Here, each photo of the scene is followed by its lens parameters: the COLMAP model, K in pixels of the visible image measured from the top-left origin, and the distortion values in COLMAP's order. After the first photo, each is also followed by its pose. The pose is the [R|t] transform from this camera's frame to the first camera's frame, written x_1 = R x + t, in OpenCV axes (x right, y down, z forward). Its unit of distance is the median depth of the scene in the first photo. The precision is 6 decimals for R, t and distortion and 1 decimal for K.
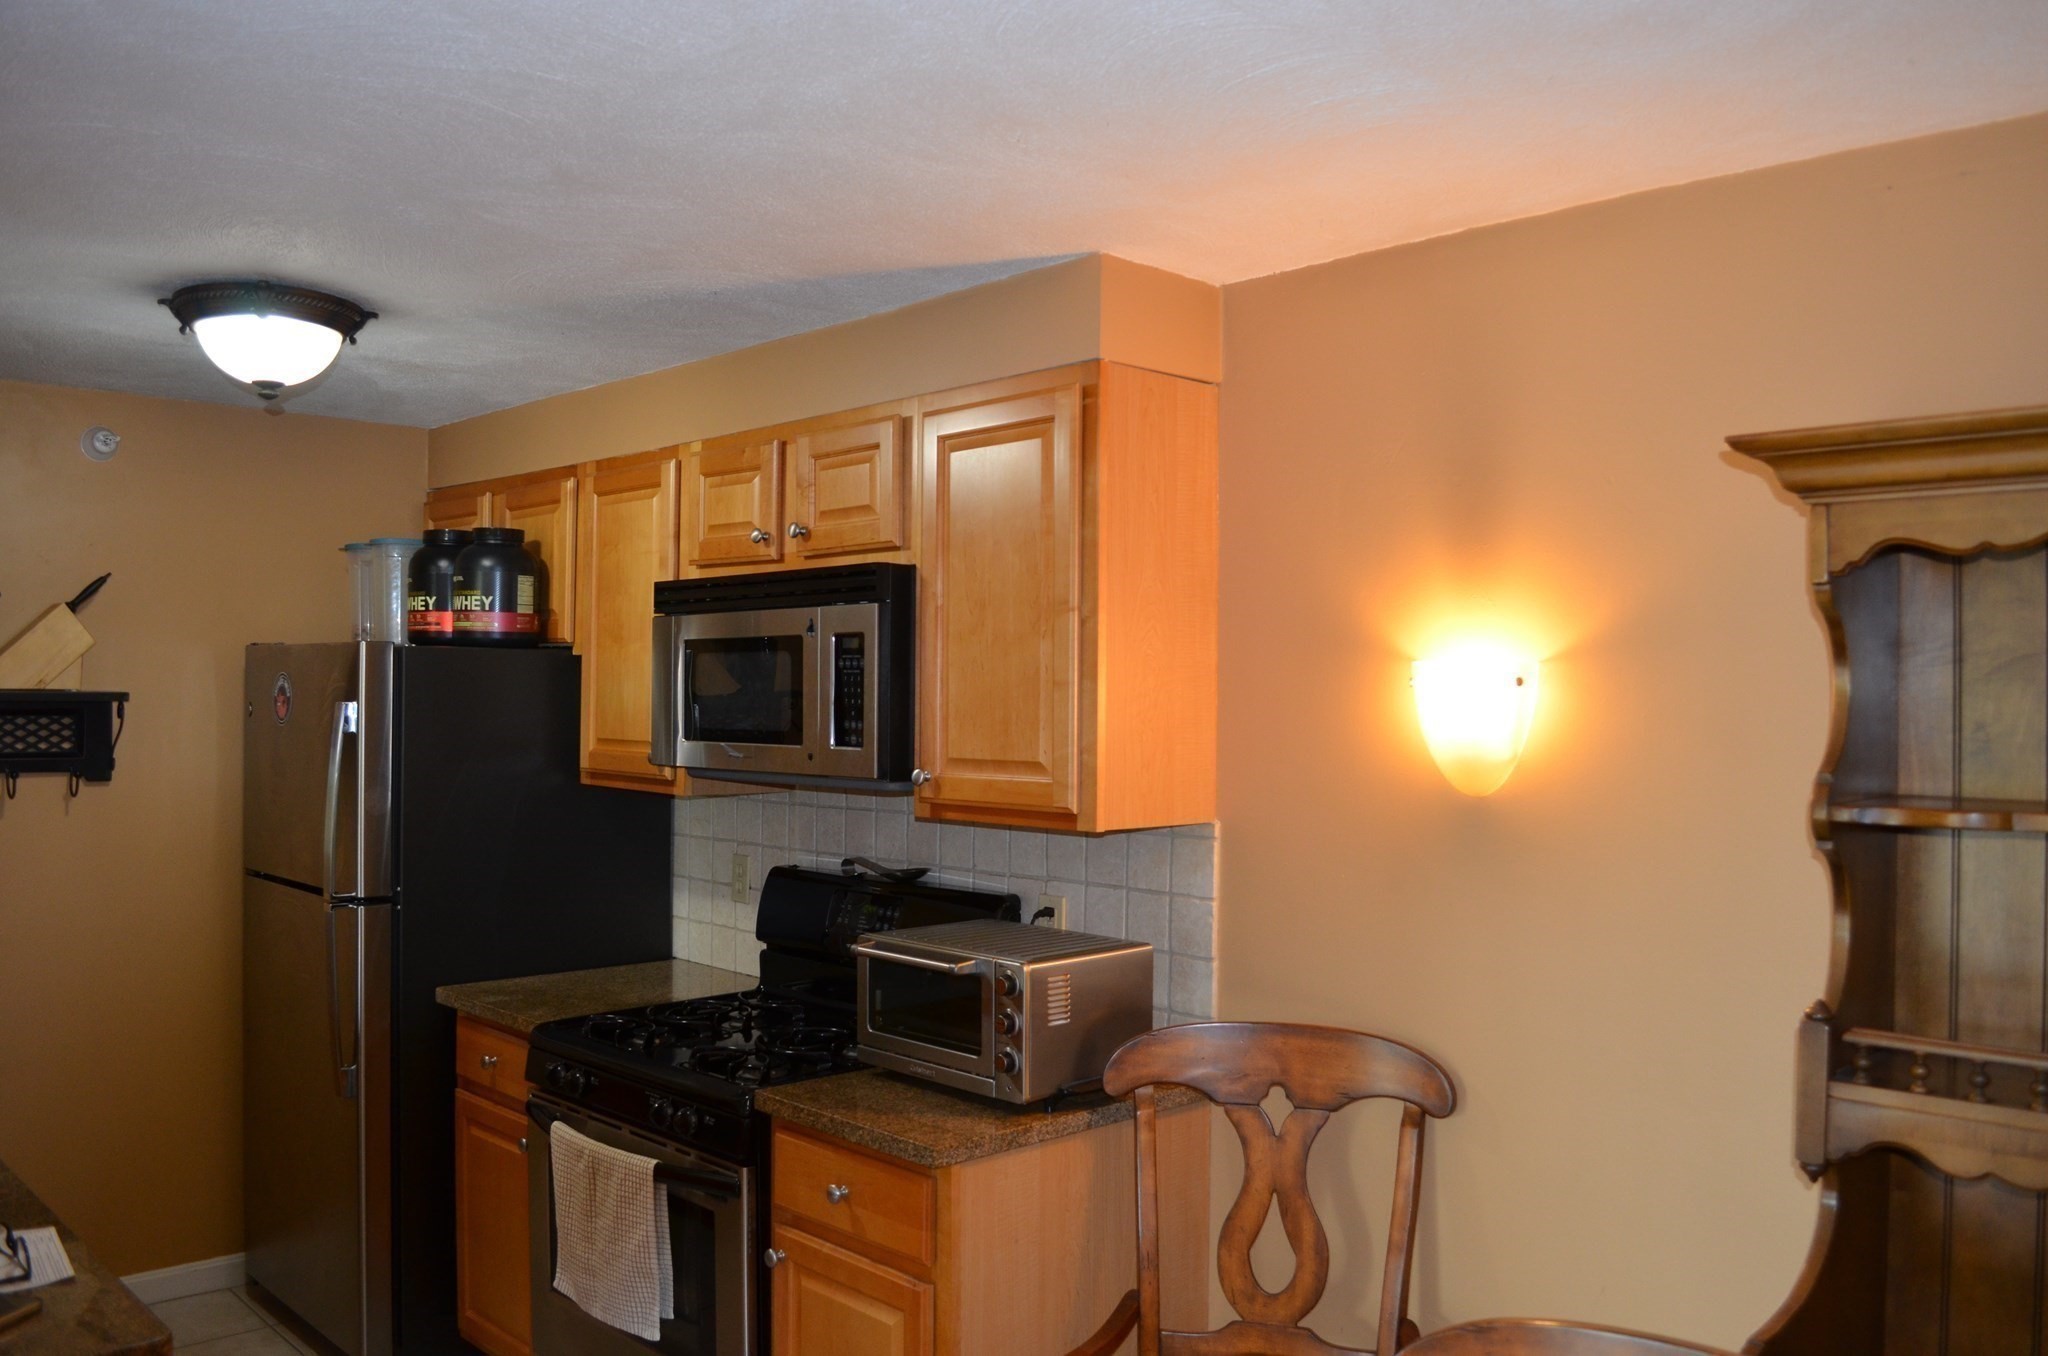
lens RADIAL K [[1614.5, 0, 1031.7], [0, 1614.5, 689.6], [0, 0, 1]] dist [-0.079159, 0.007211]
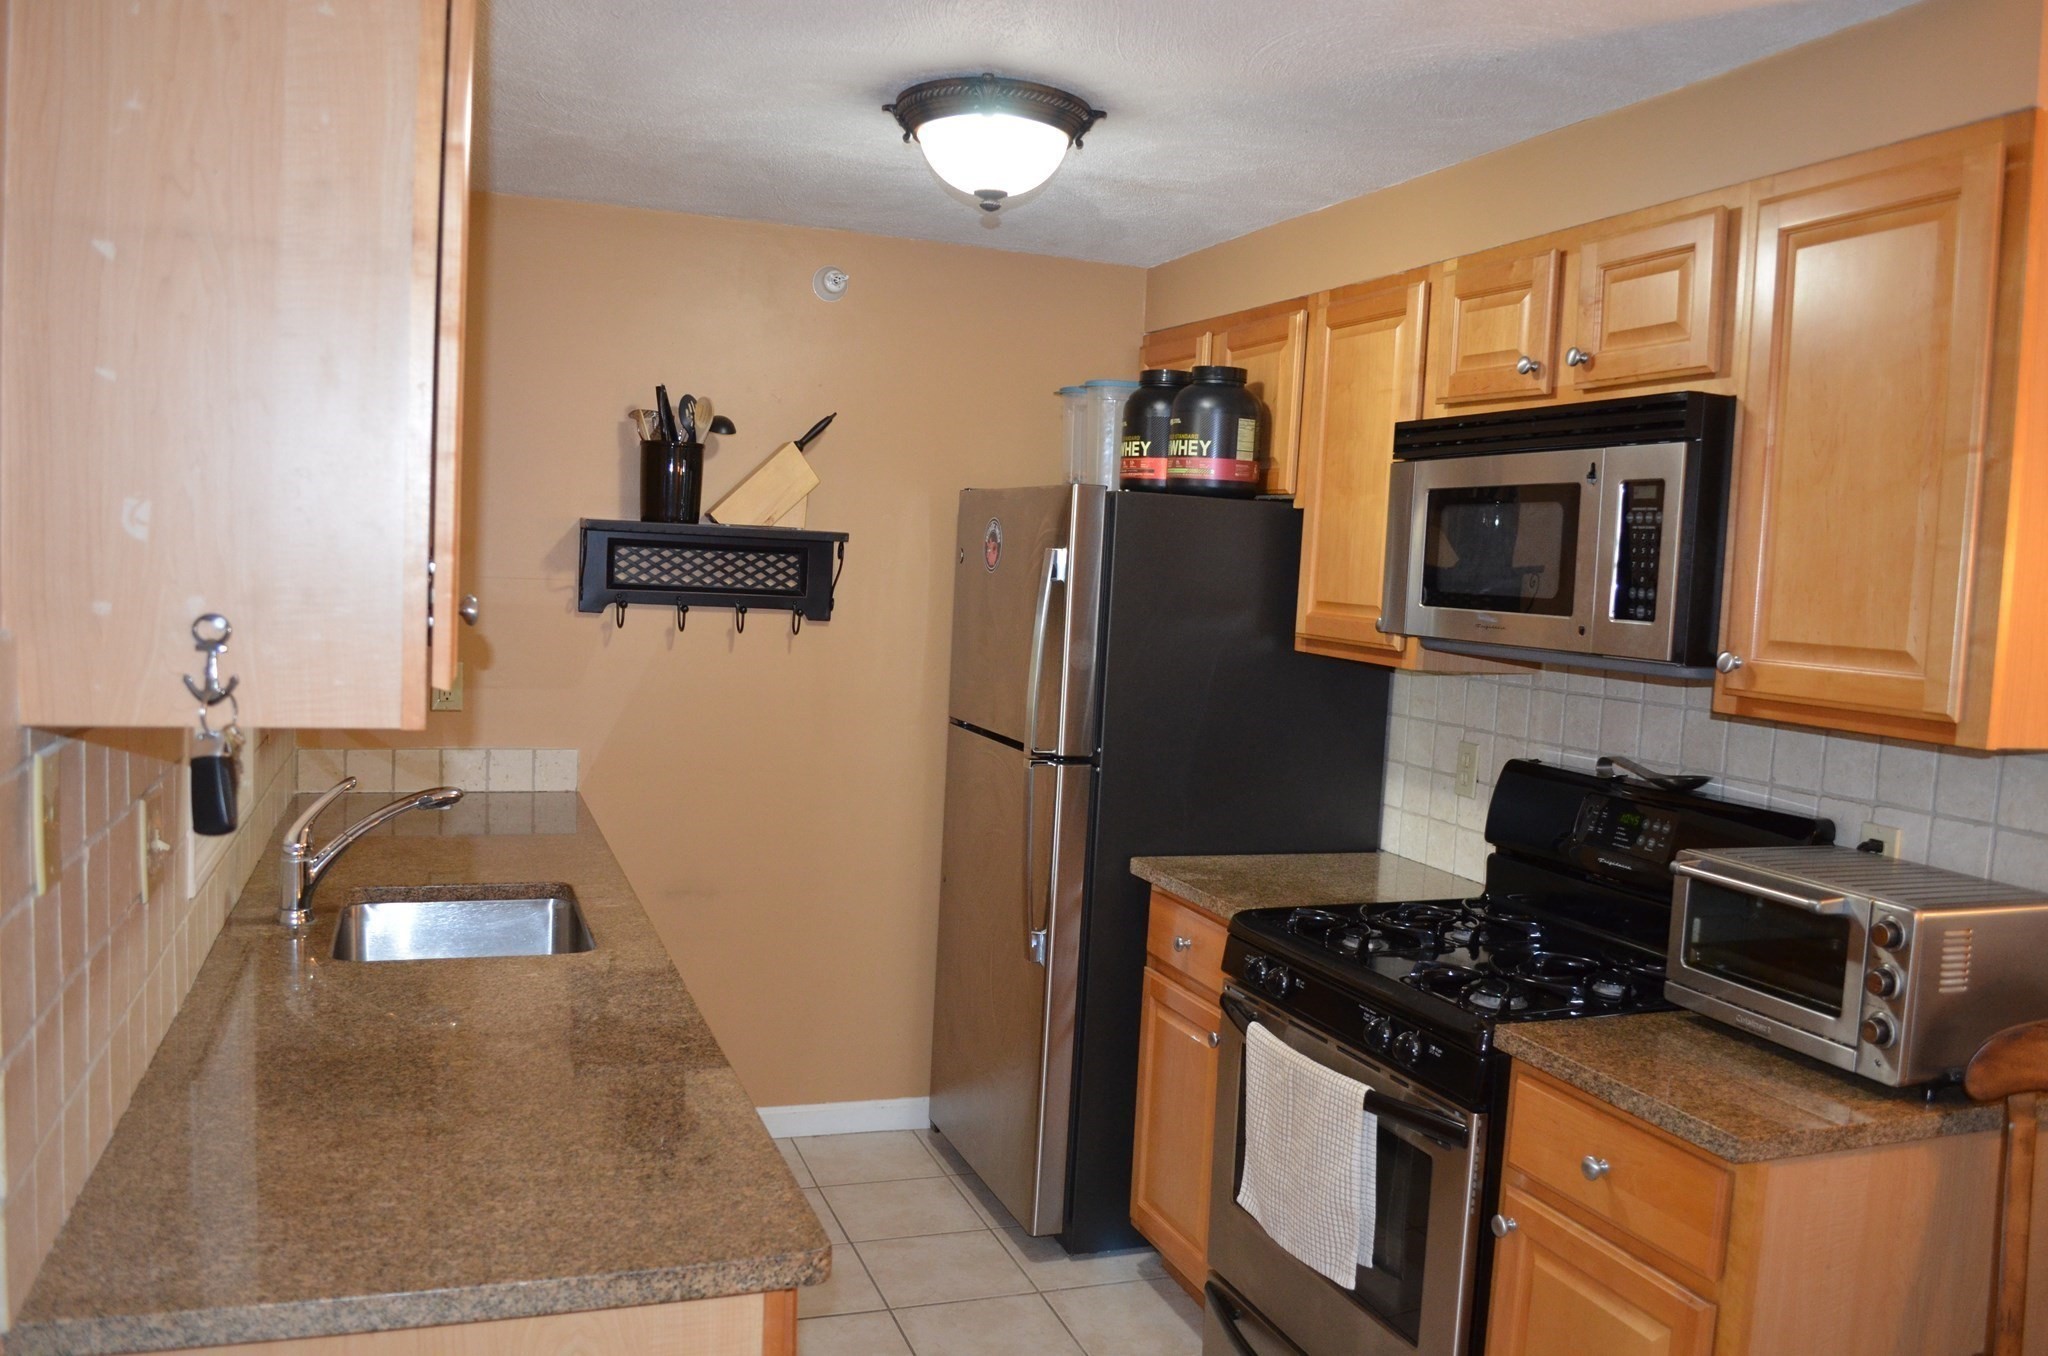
lens RADIAL K [[1614.5, 0, 1031.3], [0, 1614.5, 675.4], [0, 0, 1]] dist [-0.079159, 0.007211]
pose [[0.913148, 0.067421, -0.402014, -0.059648], [-0.042408, 0.996588, 0.070808, 0.017323], [0.405416, -0.047609, 0.912891, 0.128104]]
